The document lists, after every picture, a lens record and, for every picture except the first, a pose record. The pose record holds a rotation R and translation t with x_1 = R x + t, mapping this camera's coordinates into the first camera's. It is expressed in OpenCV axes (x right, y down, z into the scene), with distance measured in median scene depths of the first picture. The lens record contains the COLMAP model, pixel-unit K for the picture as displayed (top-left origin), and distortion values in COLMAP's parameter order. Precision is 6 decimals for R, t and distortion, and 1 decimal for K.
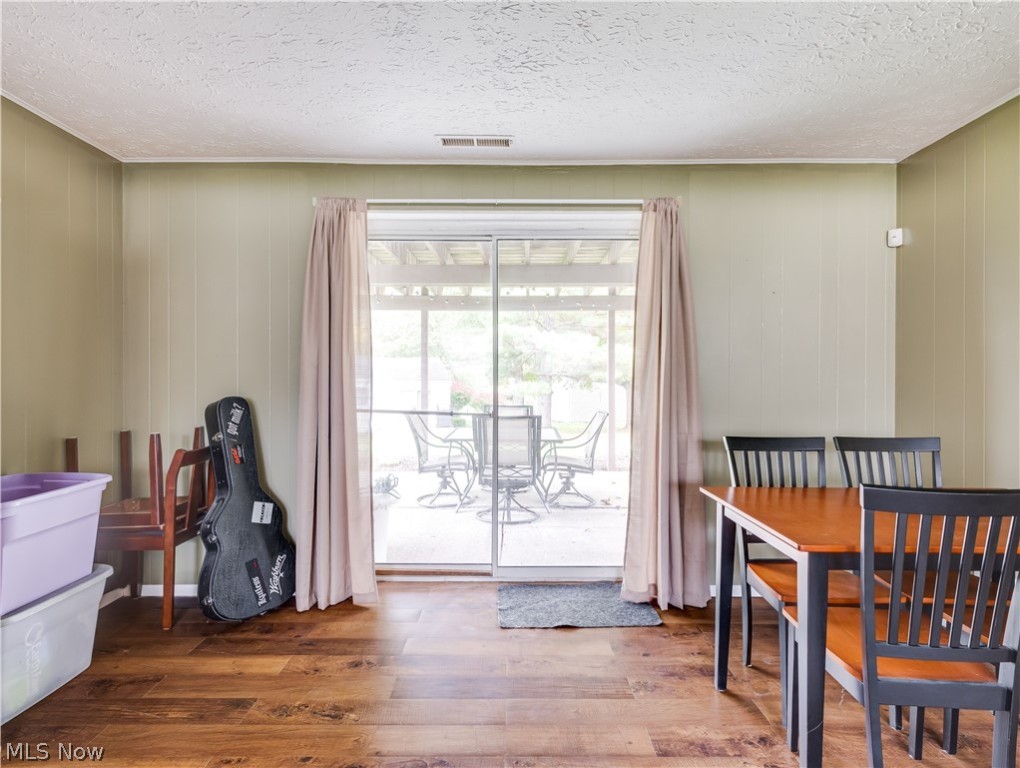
lens RADIAL K [[516.1, 0, 516.2], [0, 516.1, 379.5], [0, 0, 1]] dist [0.002014, -0.000533]
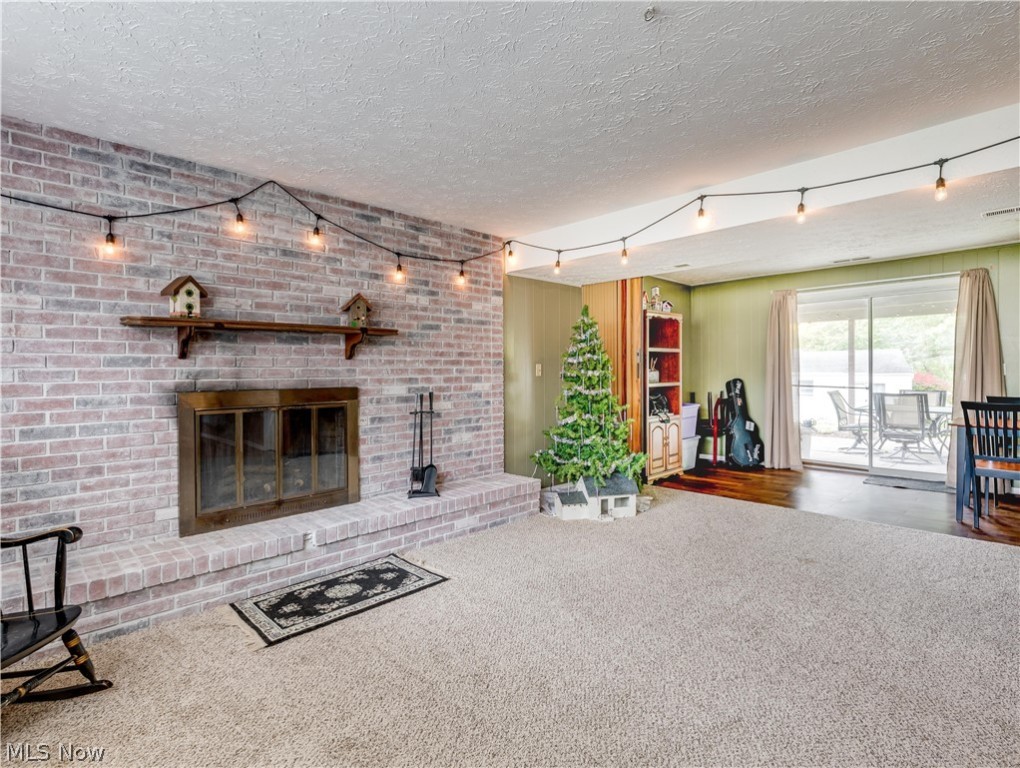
lens RADIAL K [[516.1, 0, 516.2], [0, 516.1, 379.5], [0, 0, 1]] dist [0.002014, -0.000533]
pose [[0.691162, -0.000837, -0.722700, 0.486527], [0.008003, 0.999947, 0.006496, 0.014811], [0.722656, -0.010273, 0.691132, -1.420353]]
